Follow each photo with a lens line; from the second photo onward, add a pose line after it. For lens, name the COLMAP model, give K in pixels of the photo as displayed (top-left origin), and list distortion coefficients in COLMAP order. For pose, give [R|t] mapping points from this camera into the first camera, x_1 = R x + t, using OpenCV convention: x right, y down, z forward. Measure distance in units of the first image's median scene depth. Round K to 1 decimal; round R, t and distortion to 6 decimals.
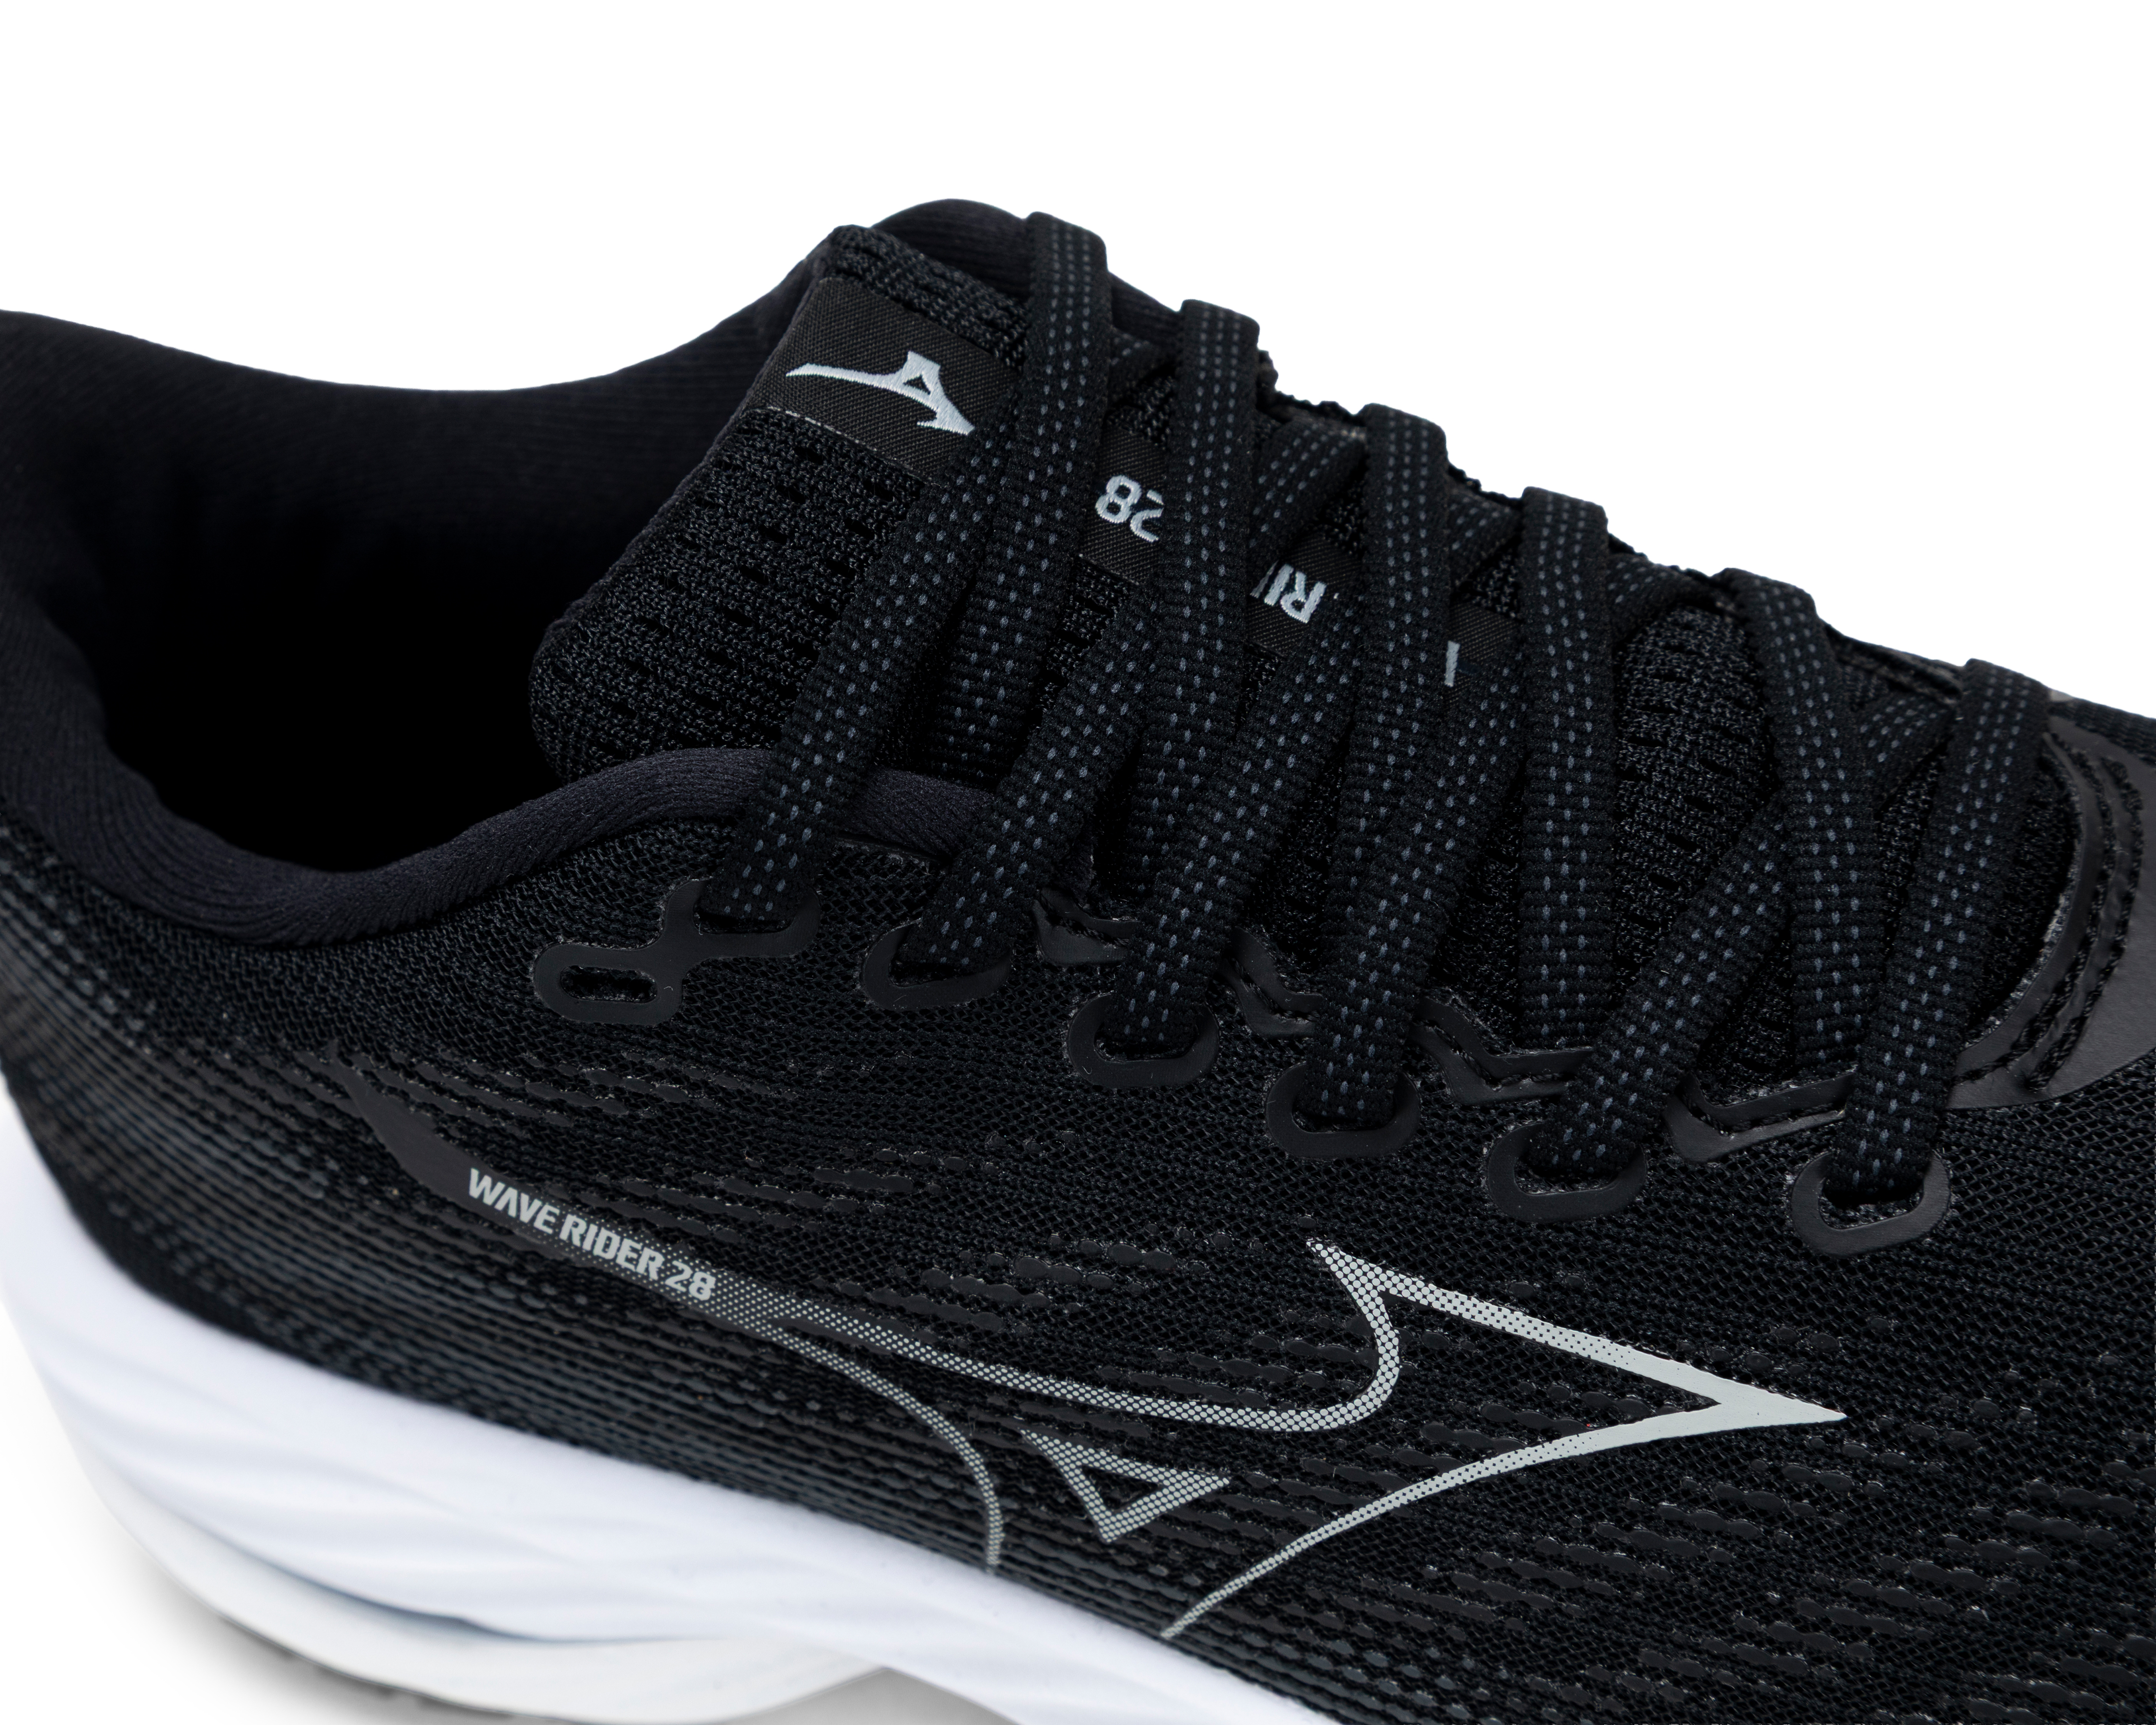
lens RADIAL K [[4273.2, 0, 1076.4], [0, 4273.2, 1002.8], [0, 0, 1]] dist [0.066853, -0.003200]
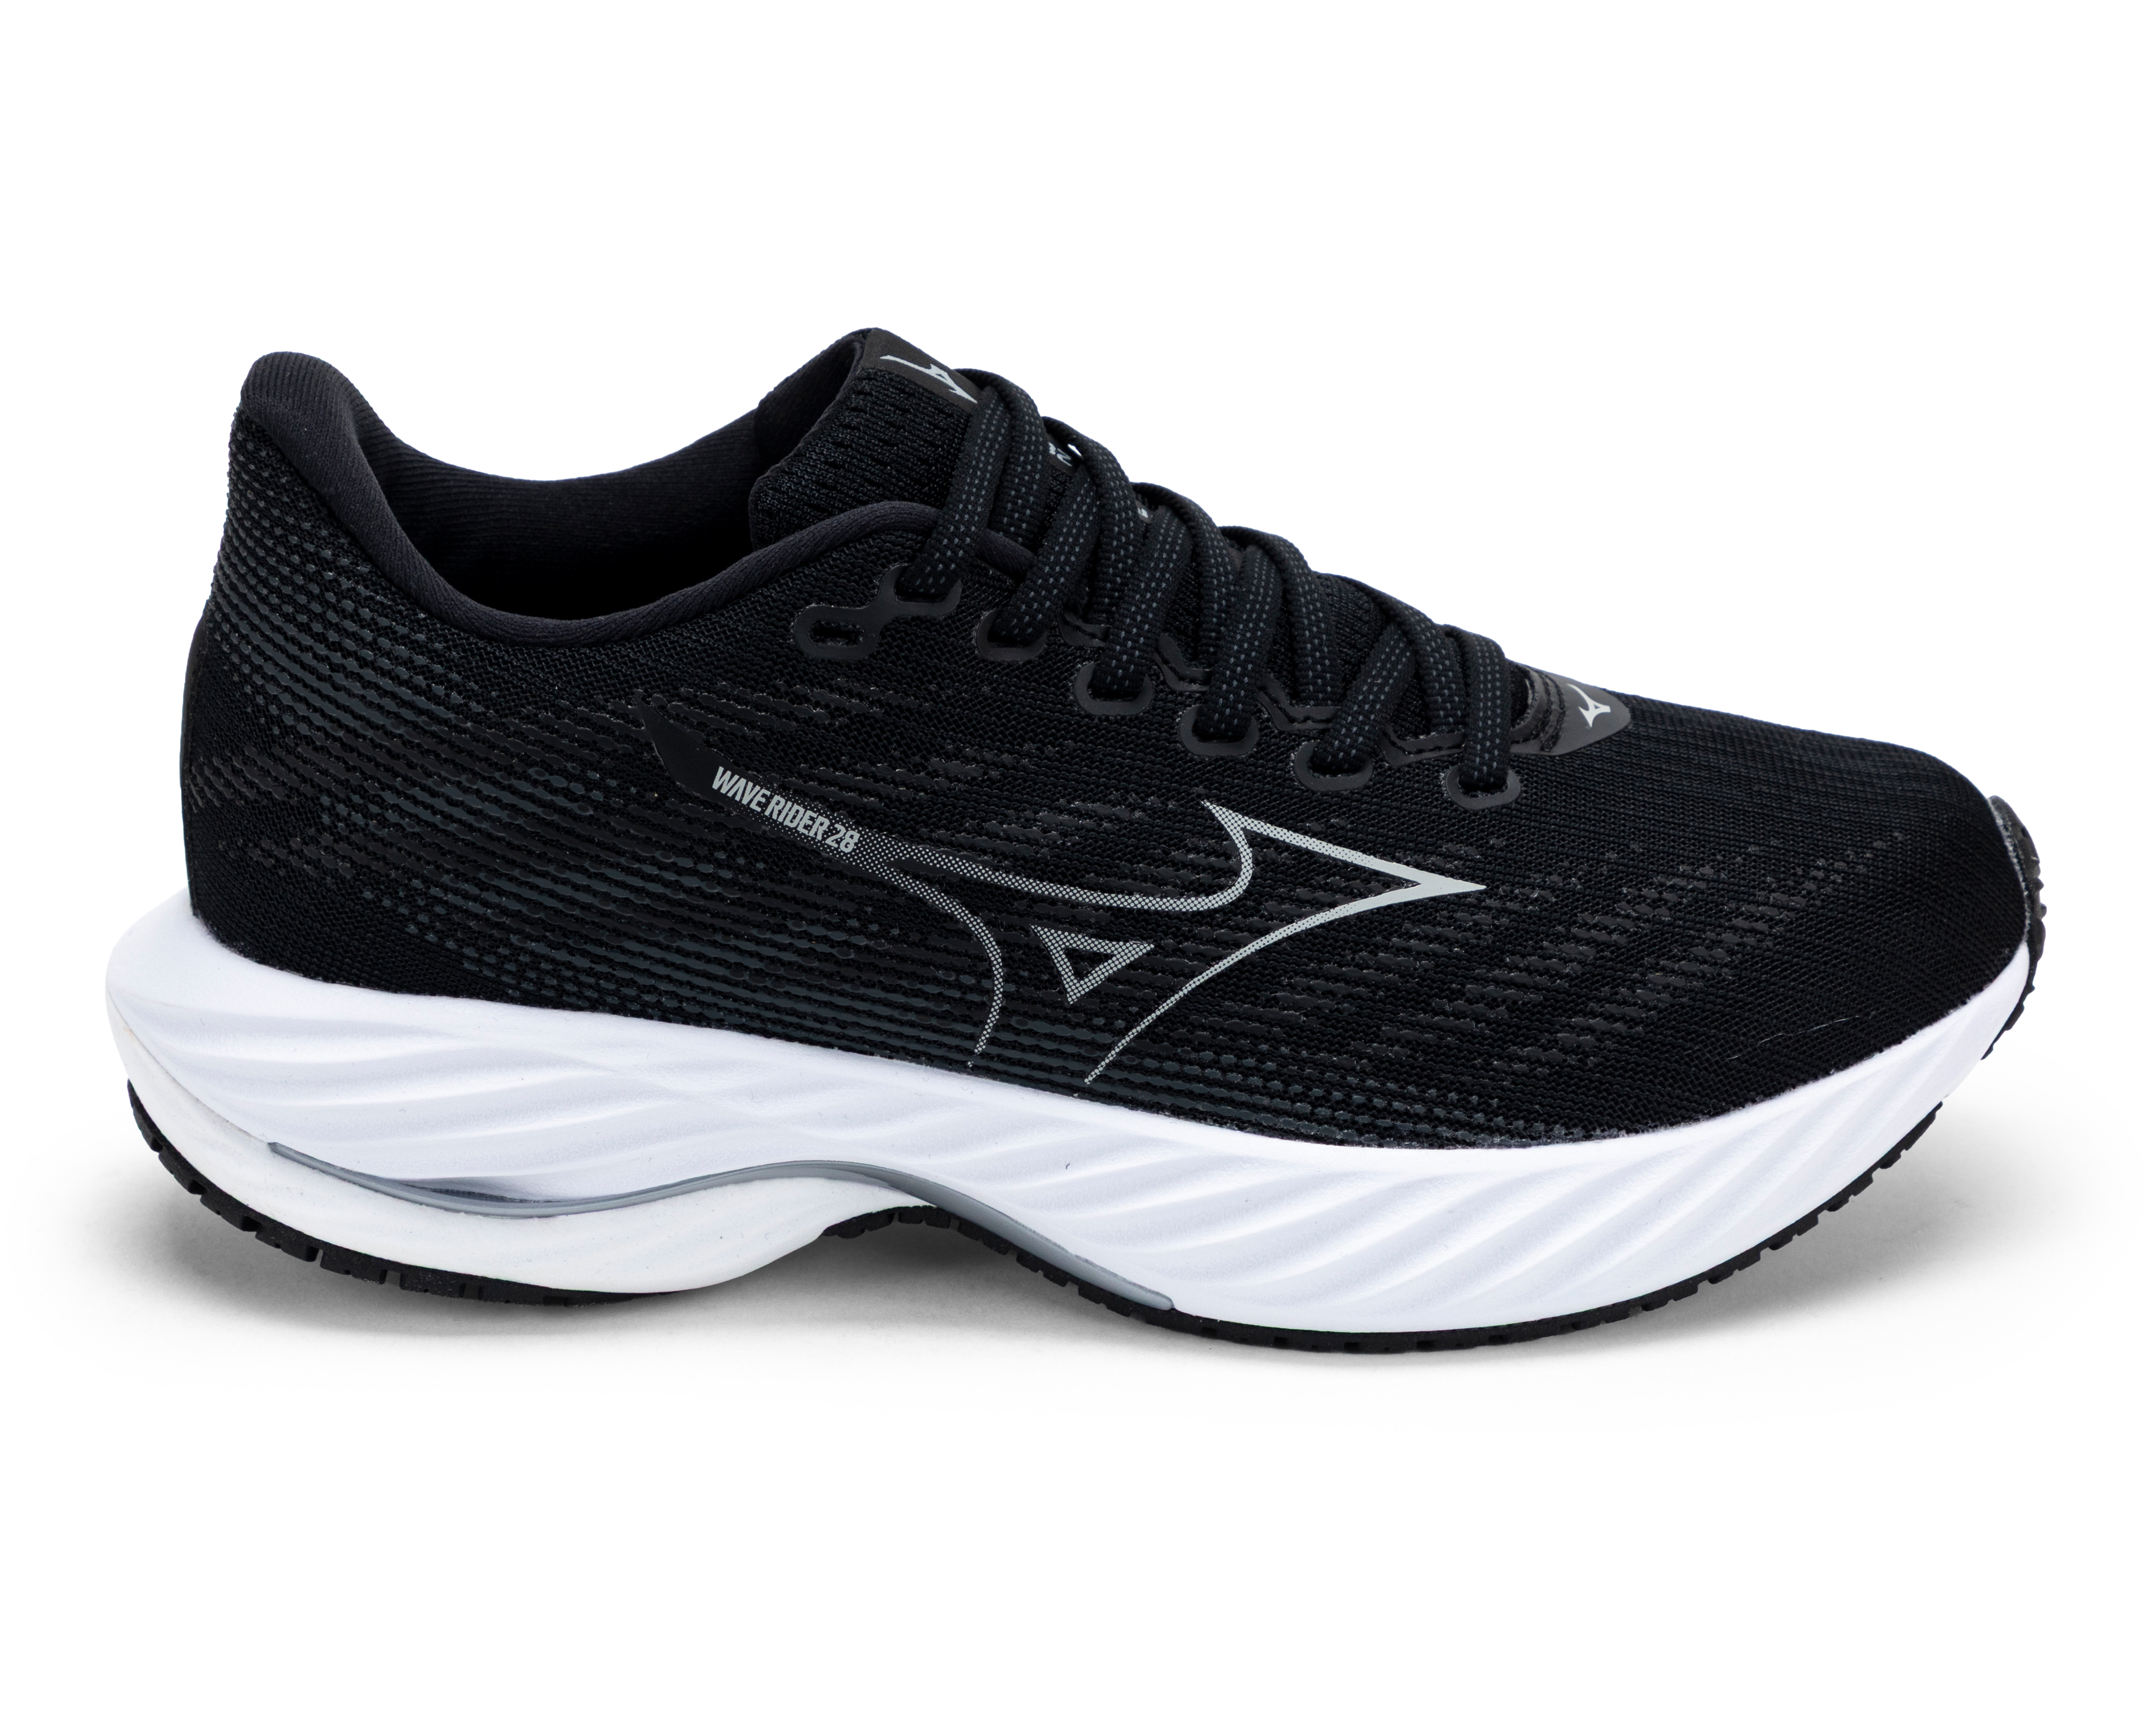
lens RADIAL K [[5730.7, 0, 1079.5], [0, 5730.7, 1135.7], [0, 0, 1]] dist [0.307619, -5.982230]
pose [[0.903253, 0.081557, 0.421286, -0.988537], [0.096789, 0.917749, -0.385188, 1.097383], [-0.418049, 0.388698, 0.821066, -0.914361]]
